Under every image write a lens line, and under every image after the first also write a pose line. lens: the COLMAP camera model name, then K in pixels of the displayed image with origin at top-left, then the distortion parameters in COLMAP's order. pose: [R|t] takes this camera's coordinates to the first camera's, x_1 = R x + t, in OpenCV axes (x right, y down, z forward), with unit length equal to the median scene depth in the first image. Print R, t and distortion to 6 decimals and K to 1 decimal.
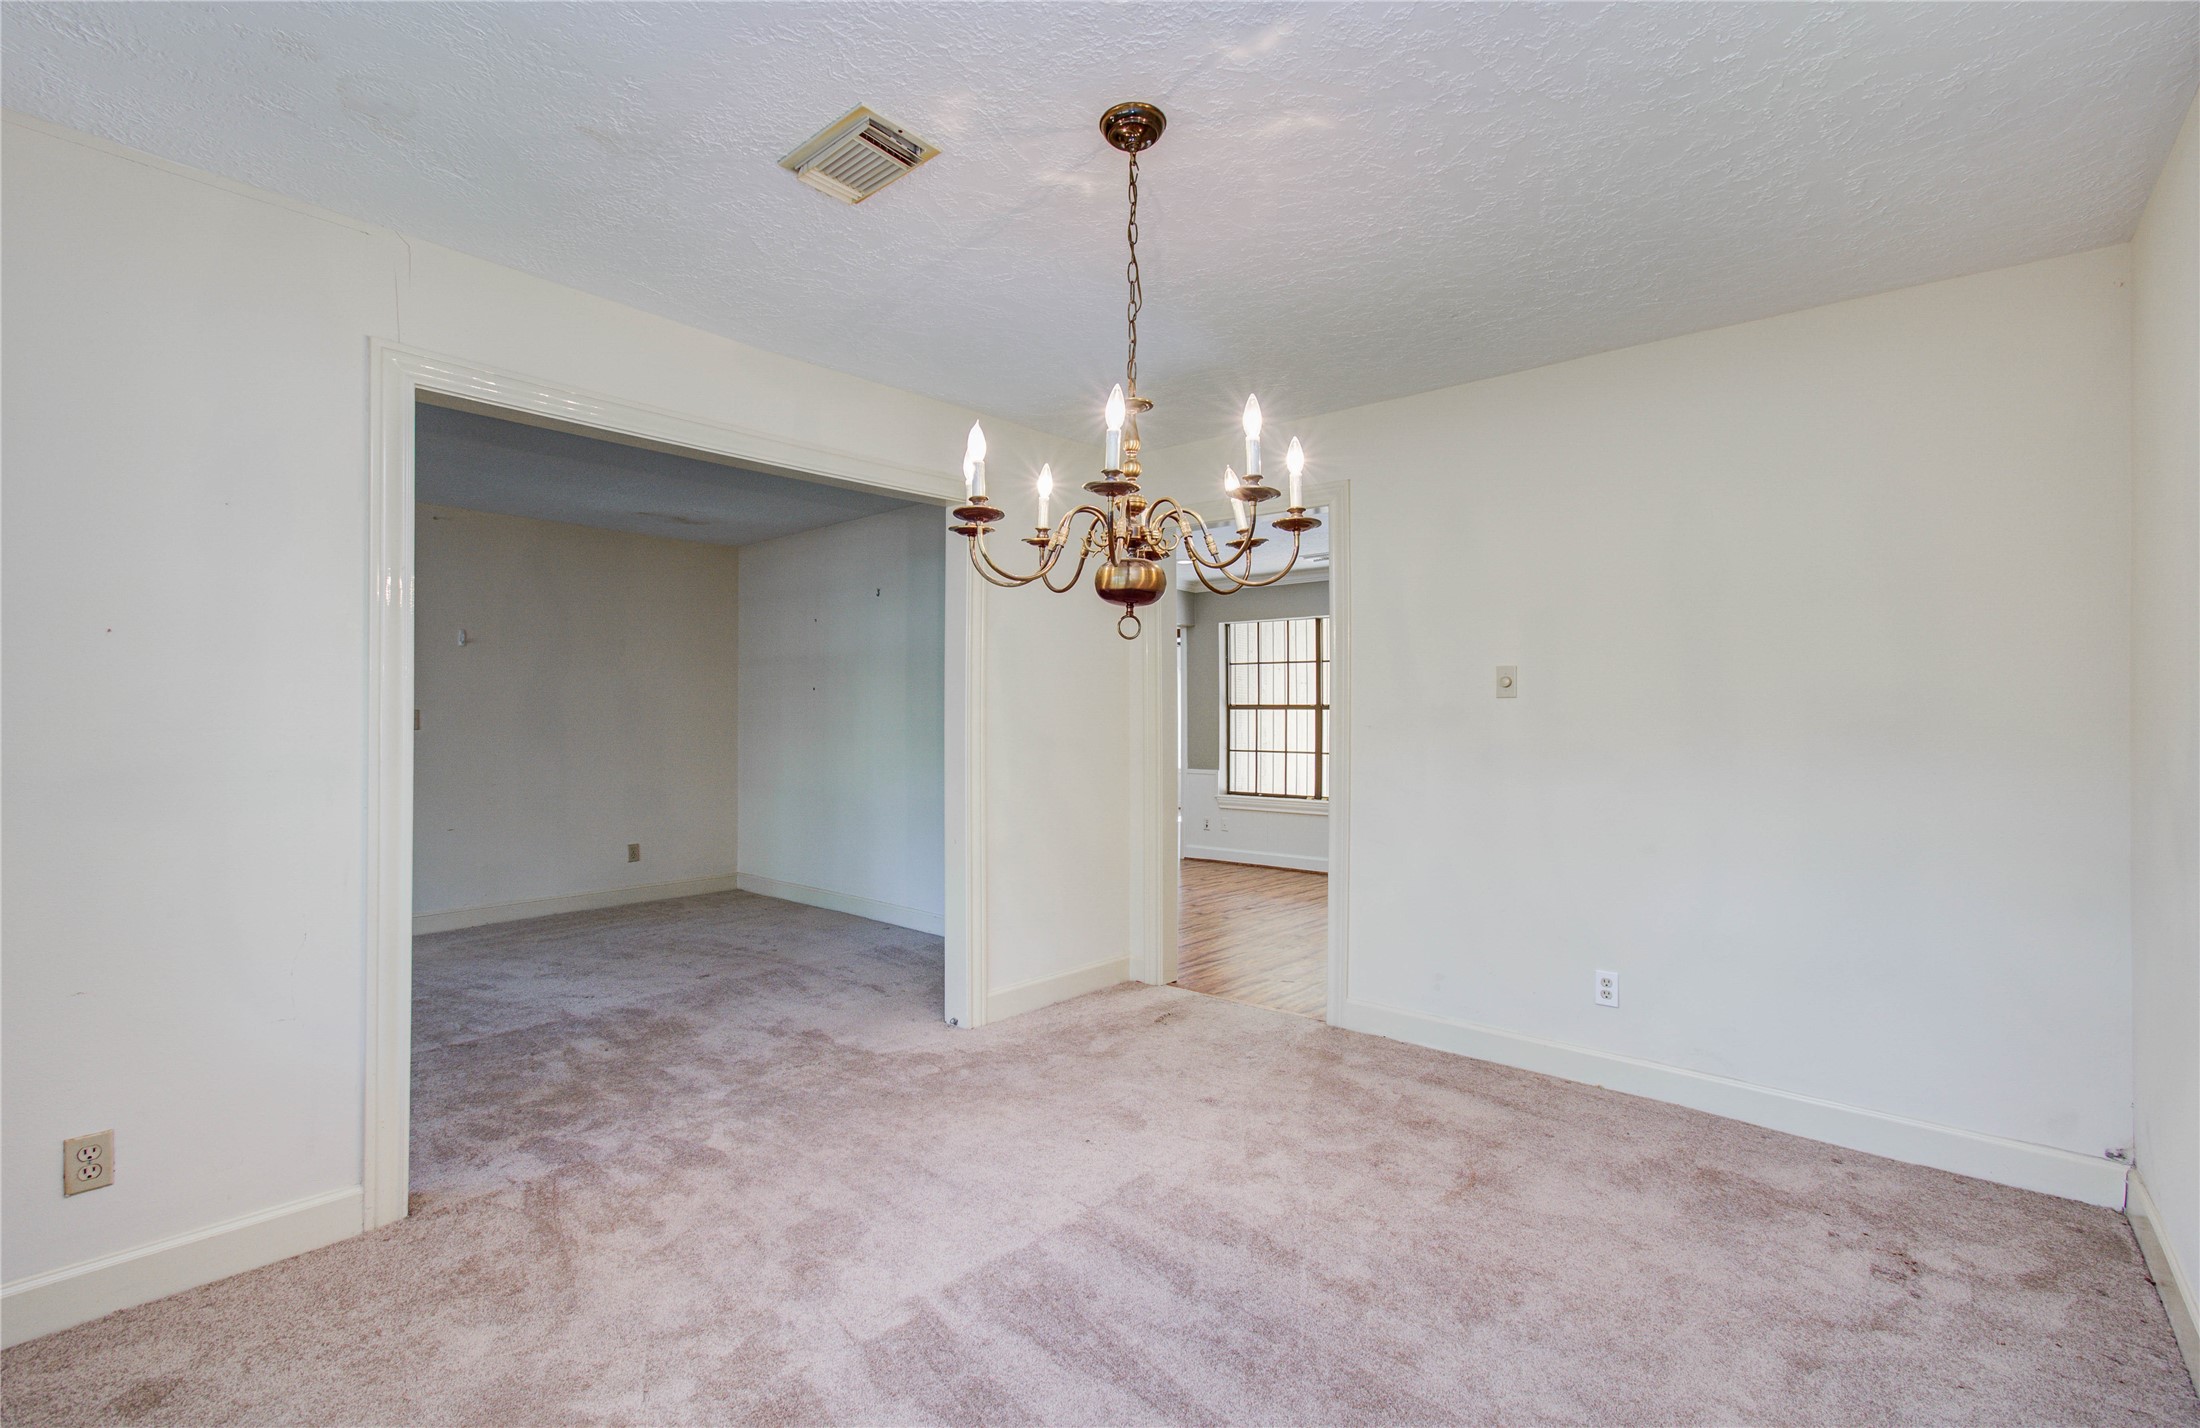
lens RADIAL K [[950.1, 0, 1093.6], [0, 950.1, 714.8], [0, 0, 1]] dist [-0.006898, -0.000552]
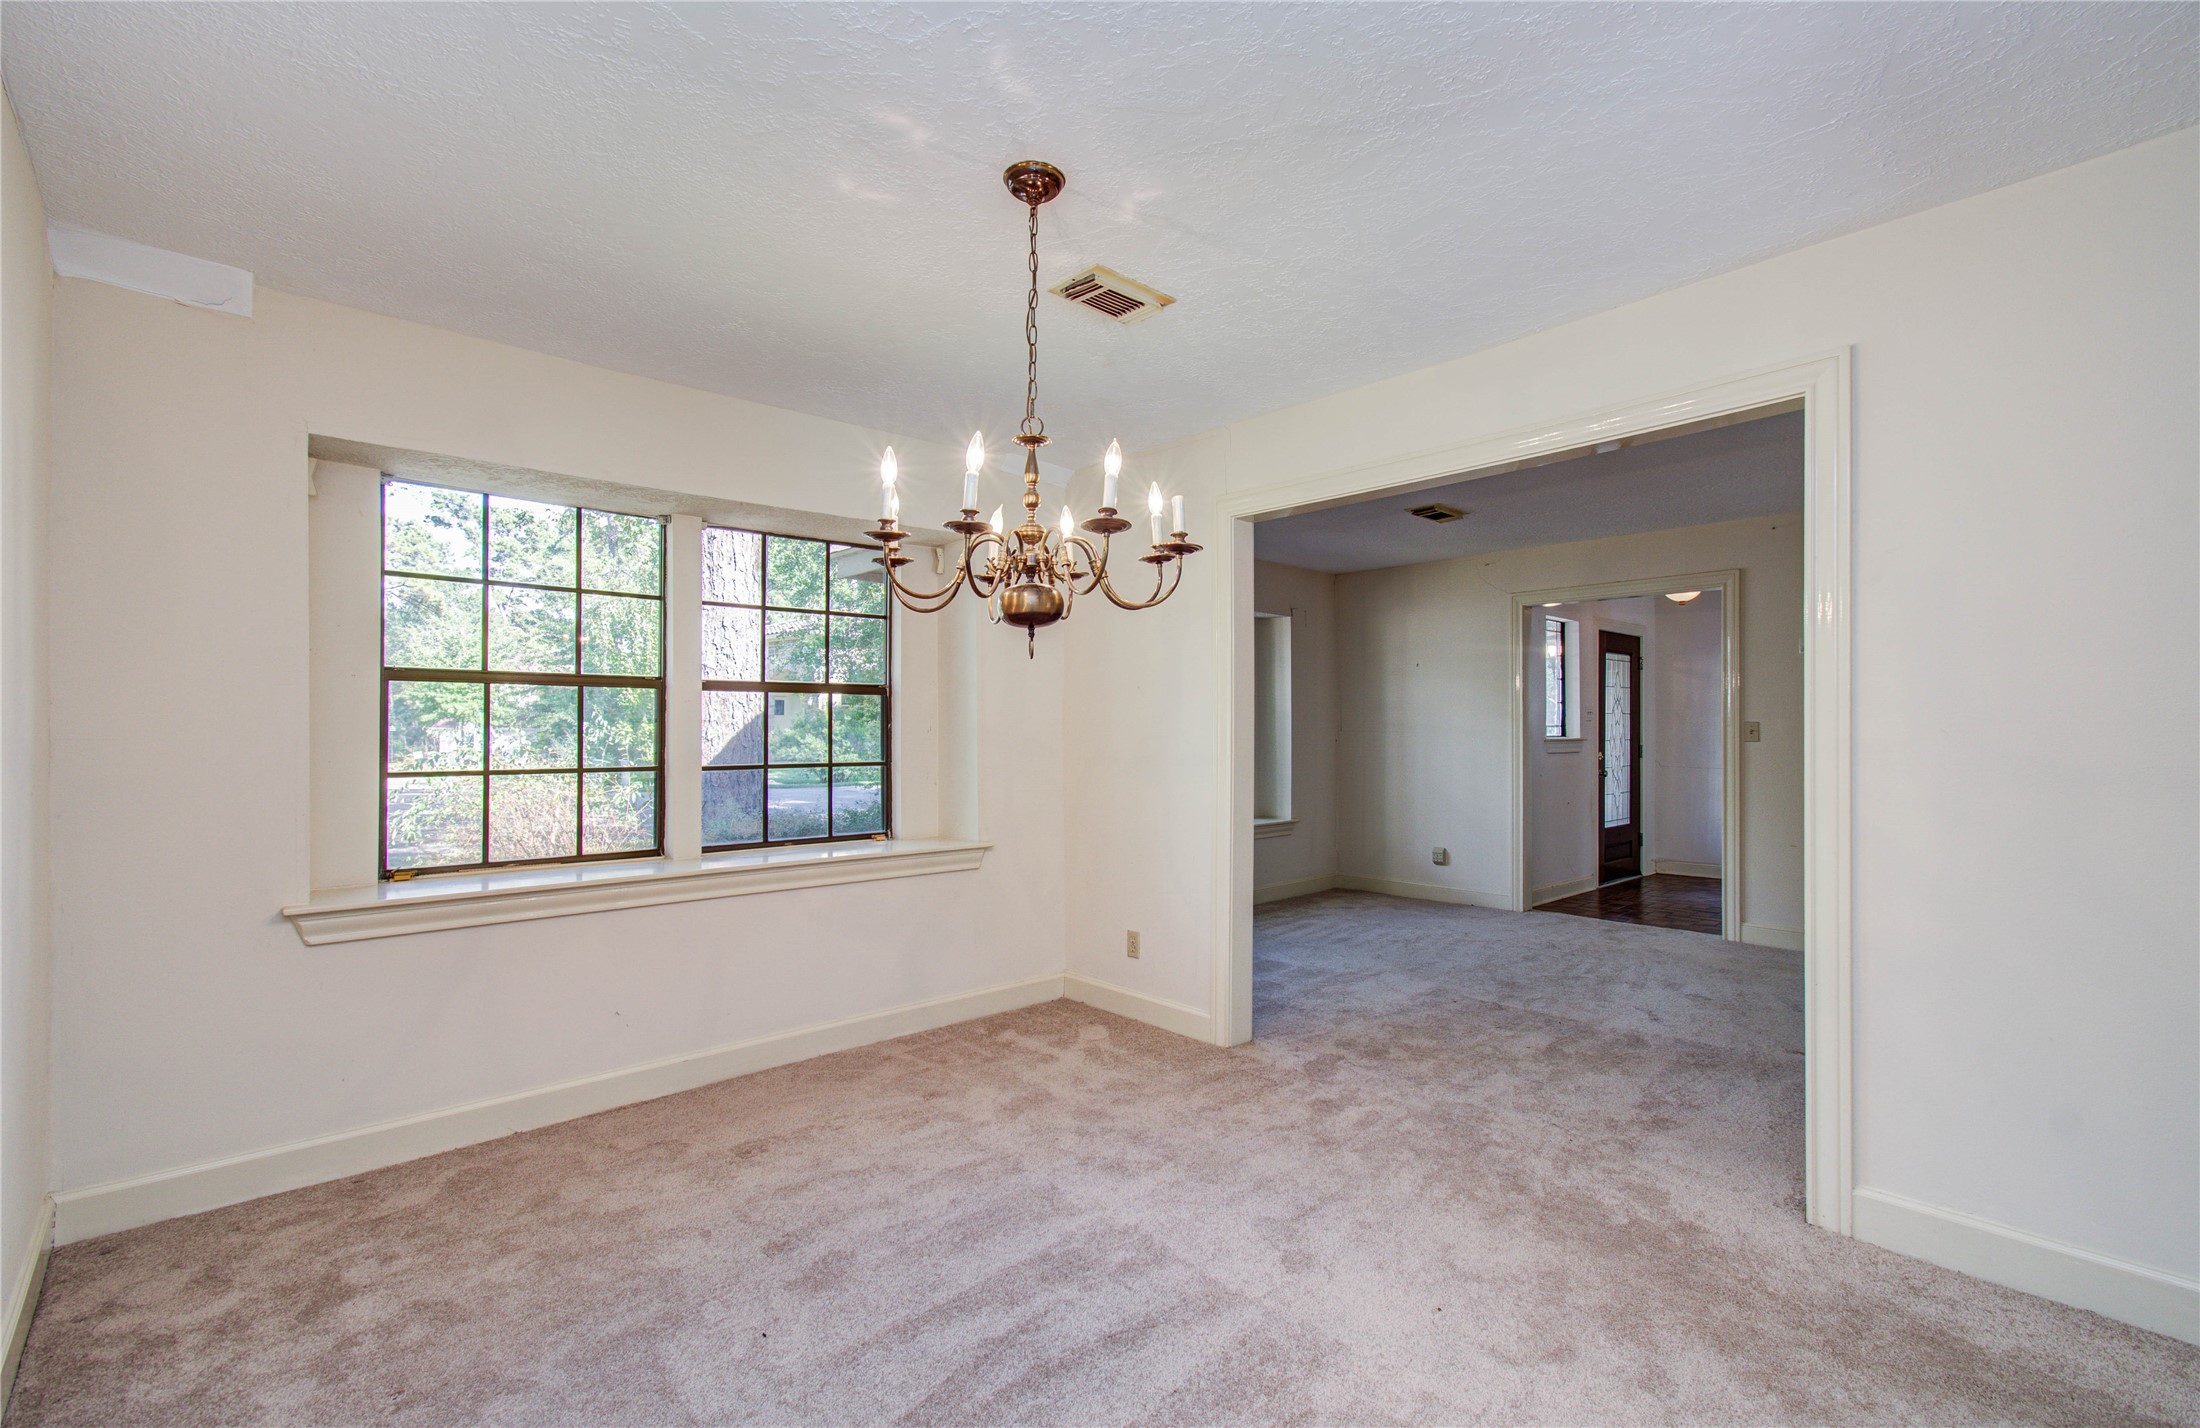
lens RADIAL K [[950.1, 0, 1093.6], [0, 950.1, 714.8], [0, 0, 1]] dist [-0.006898, -0.000552]
pose [[-0.103481, -0.013281, -0.994543, 0.663005], [-0.000626, 0.999912, -0.013288, -0.000779], [0.994631, -0.000753, -0.103481, 0.711986]]
